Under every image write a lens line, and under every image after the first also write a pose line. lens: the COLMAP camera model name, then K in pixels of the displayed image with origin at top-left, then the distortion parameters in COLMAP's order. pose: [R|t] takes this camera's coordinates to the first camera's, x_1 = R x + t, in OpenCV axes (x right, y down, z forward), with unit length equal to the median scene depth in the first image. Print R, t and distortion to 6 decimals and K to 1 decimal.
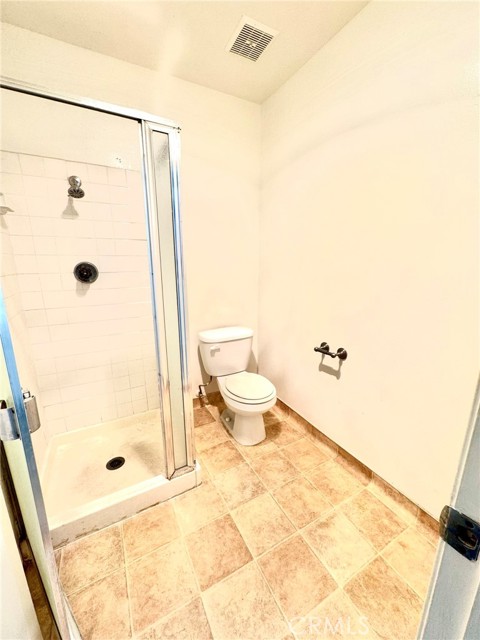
lens RADIAL K [[254.5, 0, 239.4], [0, 254.5, 321.0], [0, 0, 1]] dist [-0.004449, 0.000670]
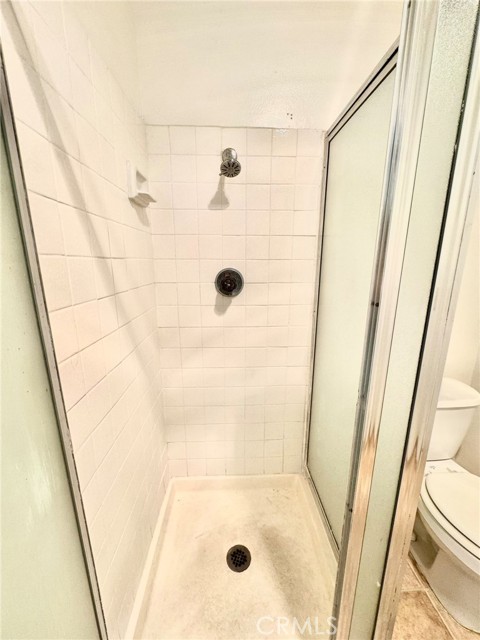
lens RADIAL K [[254.5, 0, 240.8], [0, 254.5, 320.7], [0, 0, 1]] dist [-0.004449, 0.000670]
pose [[0.897593, 0.100331, -0.429256, -0.250461], [-0.102969, 0.994537, 0.017143, -0.099051], [0.428631, 0.028812, 0.903020, 0.358975]]
